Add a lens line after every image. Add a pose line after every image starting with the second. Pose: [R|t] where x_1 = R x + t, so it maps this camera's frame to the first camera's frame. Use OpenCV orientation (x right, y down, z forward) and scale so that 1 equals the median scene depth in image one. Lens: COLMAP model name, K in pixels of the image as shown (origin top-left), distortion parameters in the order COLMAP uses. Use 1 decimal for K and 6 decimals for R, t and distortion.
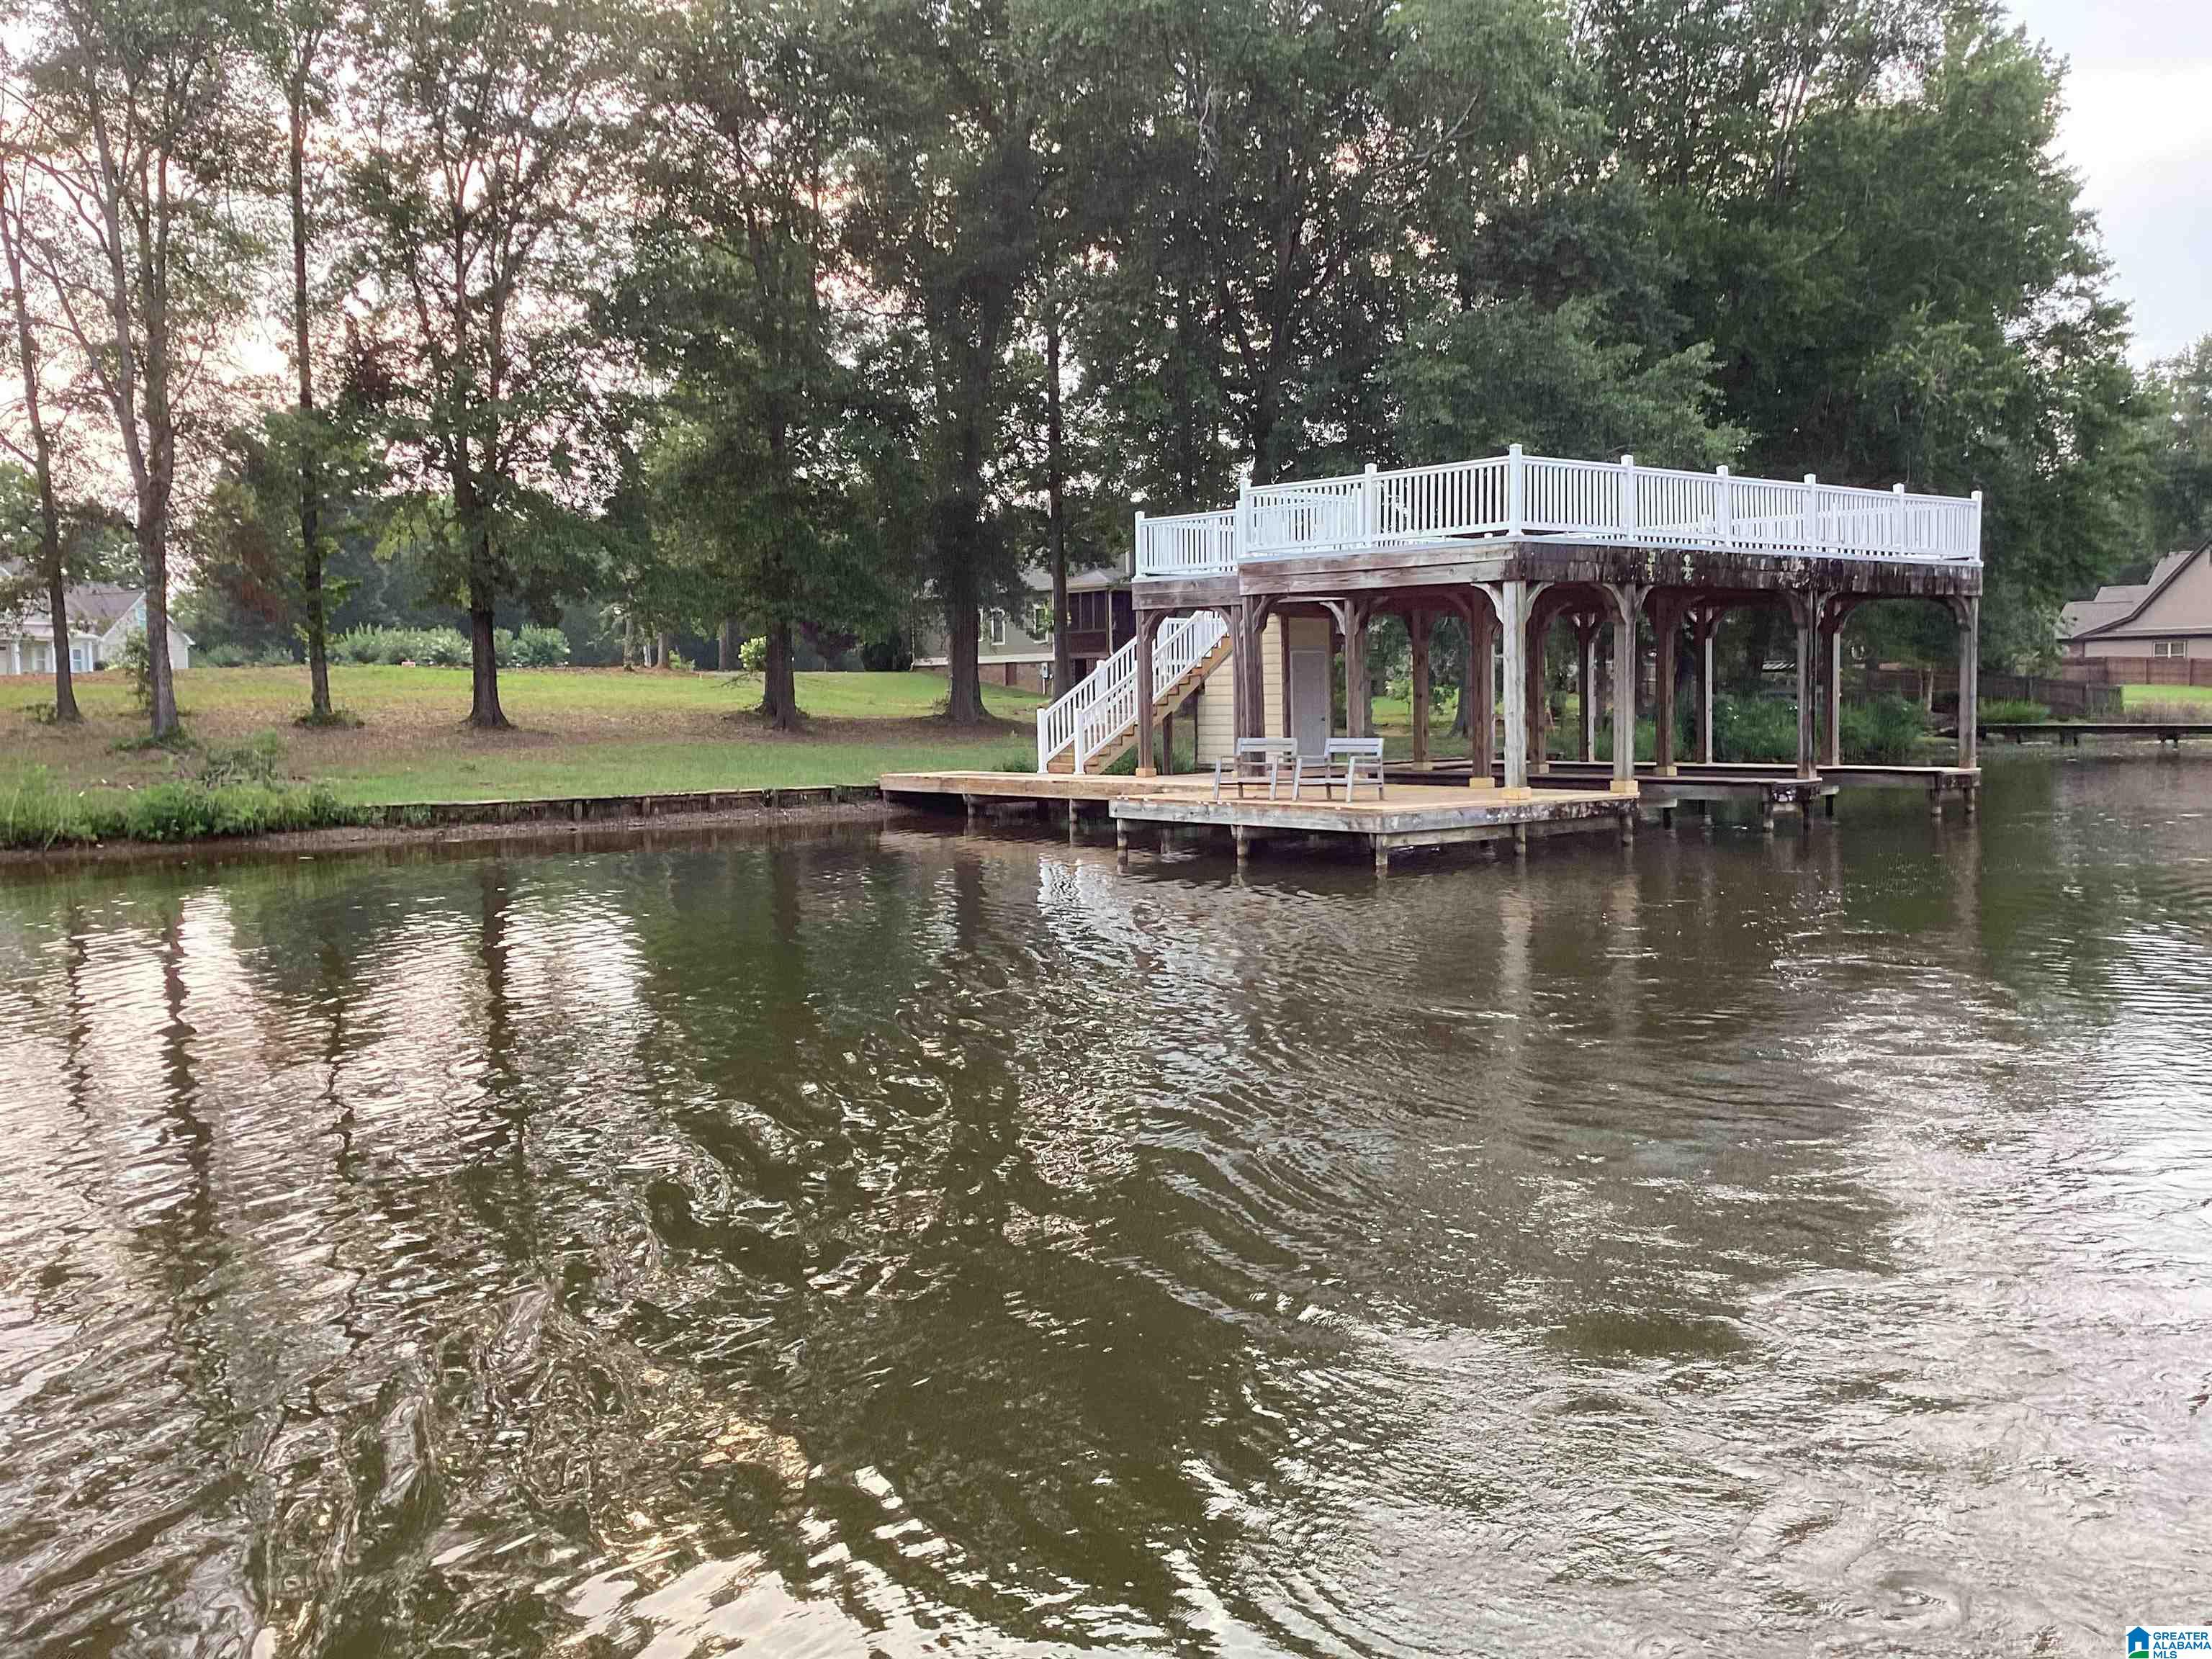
lens RADIAL K [[2051.1, 0, 1105.3], [0, 2051.1, 808.3], [0, 0, 1]] dist [0.064322, -0.117500]
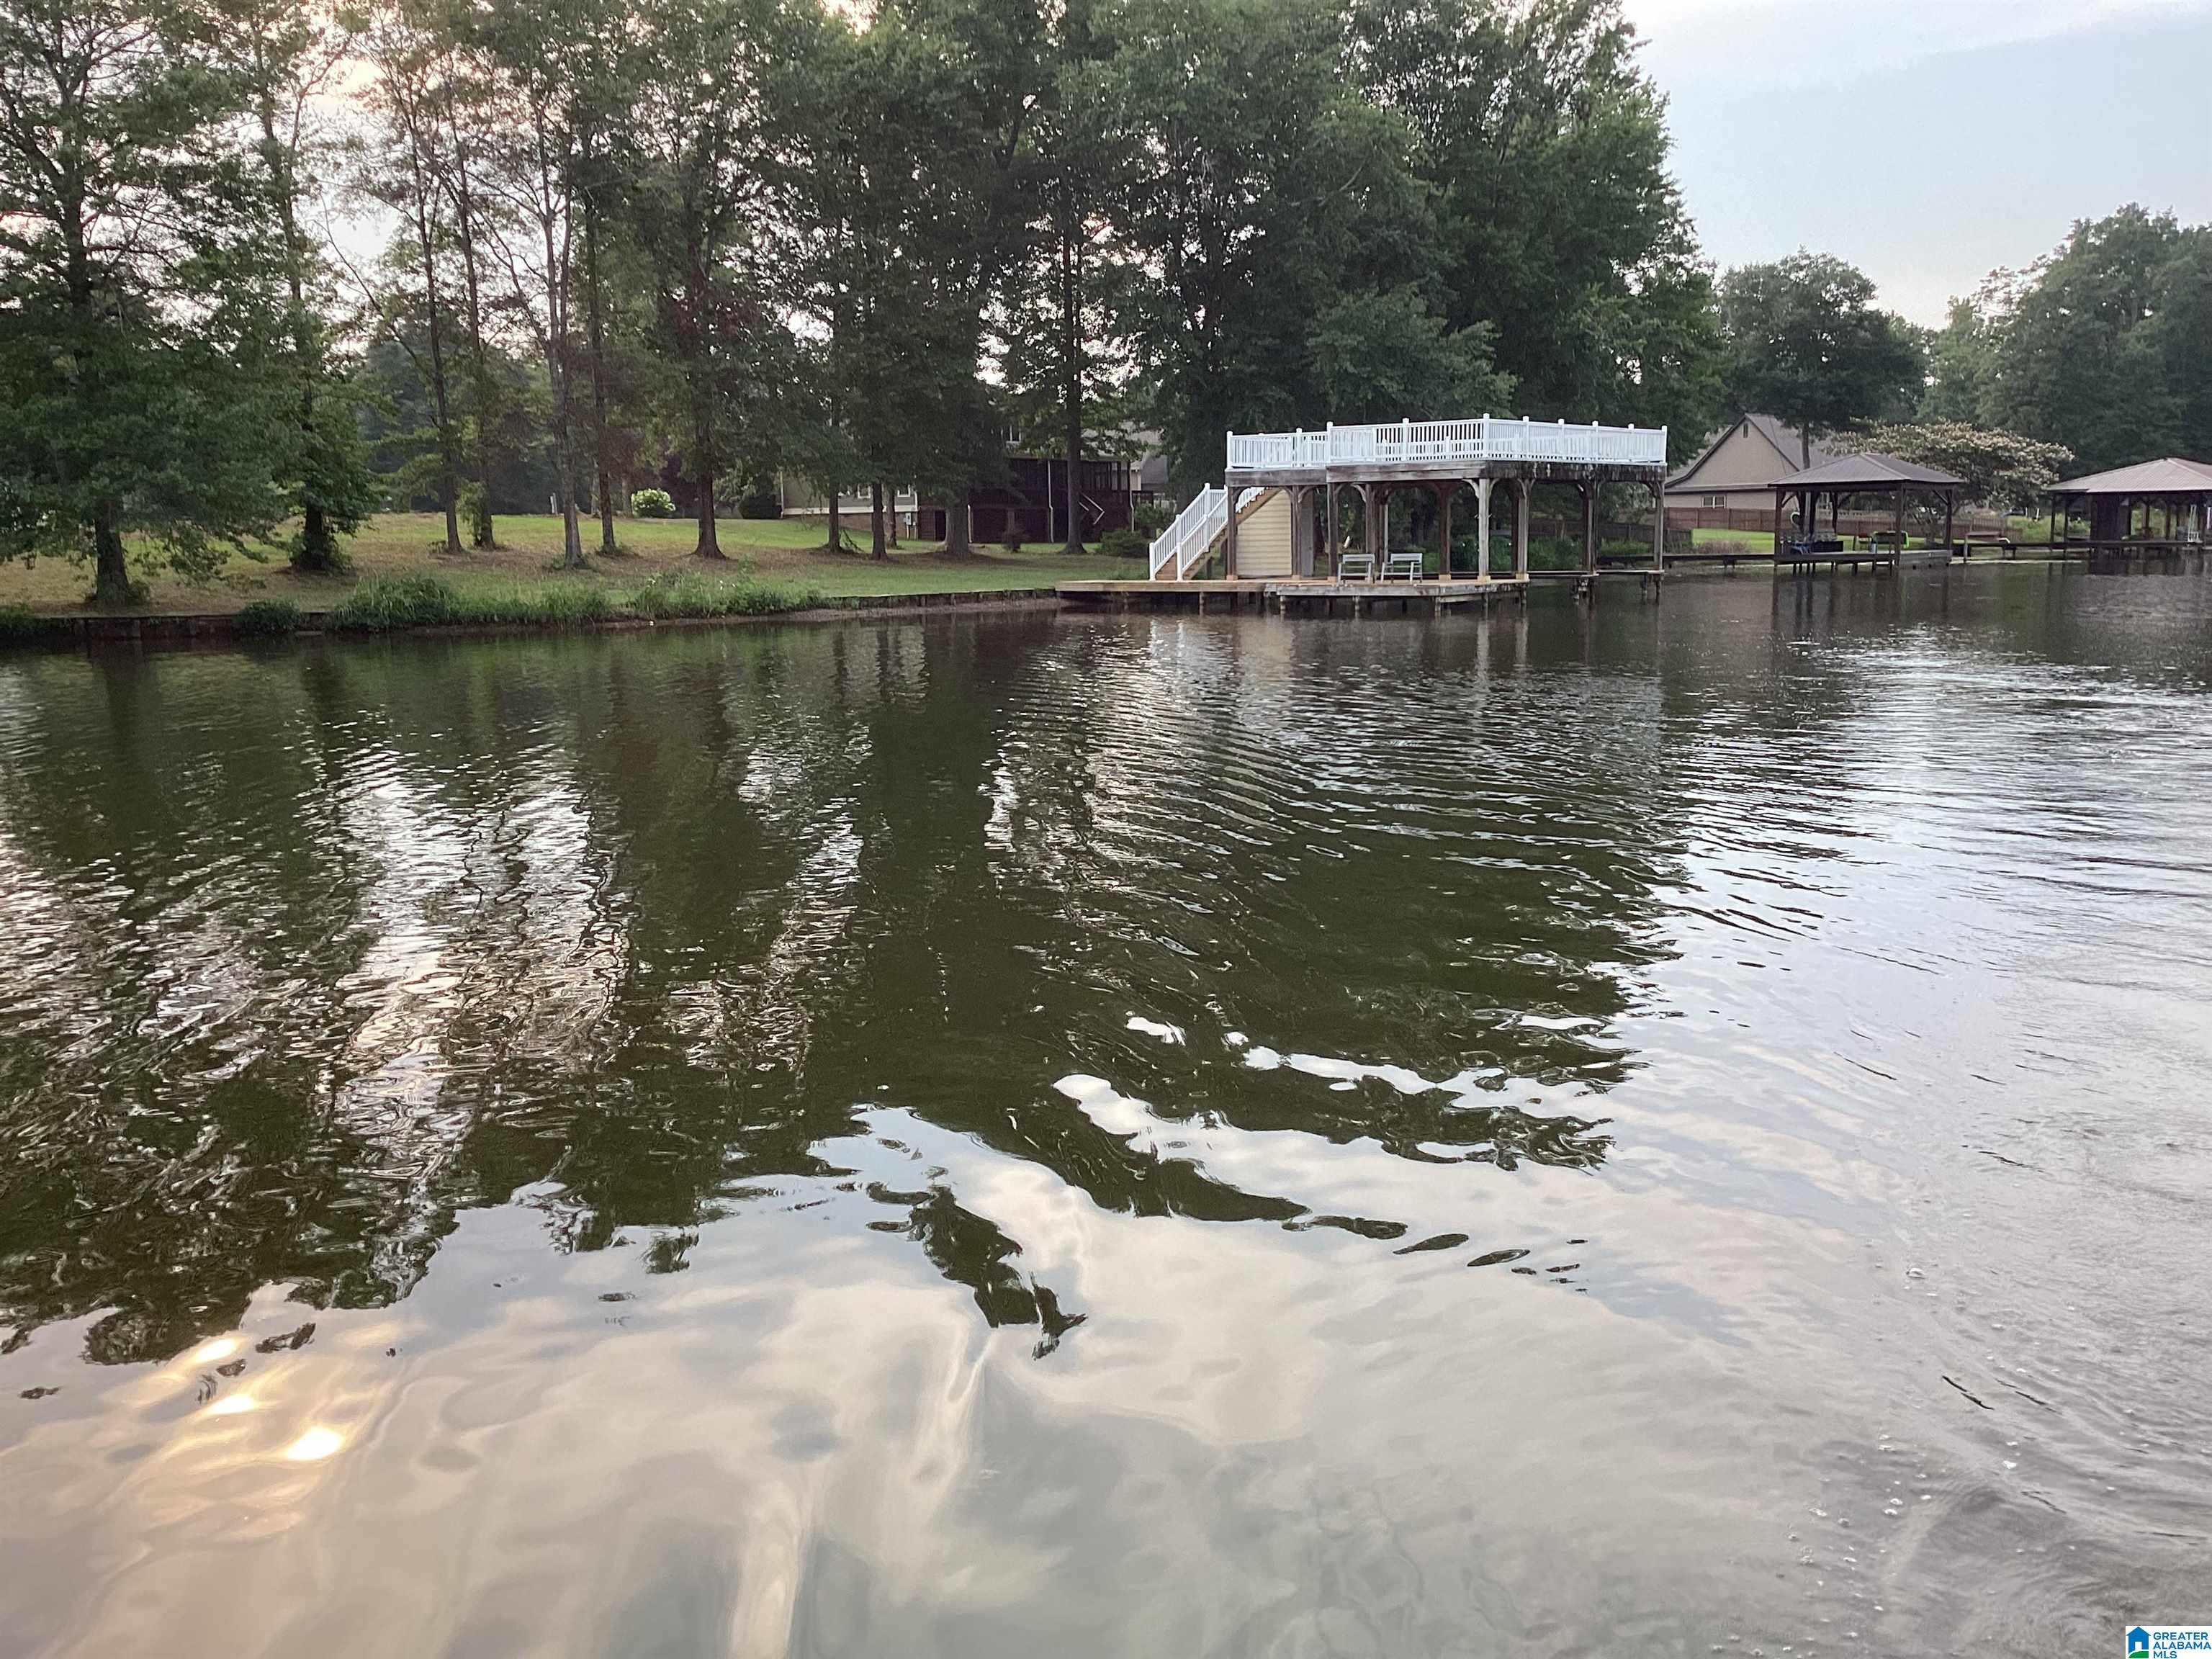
lens RADIAL K [[1975.9, 0, 1102.5], [0, 1975.9, 768.1], [0, 0, 1]] dist [0.042495, -0.002156]
pose [[0.982195, -0.023874, 0.186341, -0.441989], [0.012743, 0.998074, 0.060707, 0.045245], [-0.187432, -0.057252, 0.980608, -0.727653]]
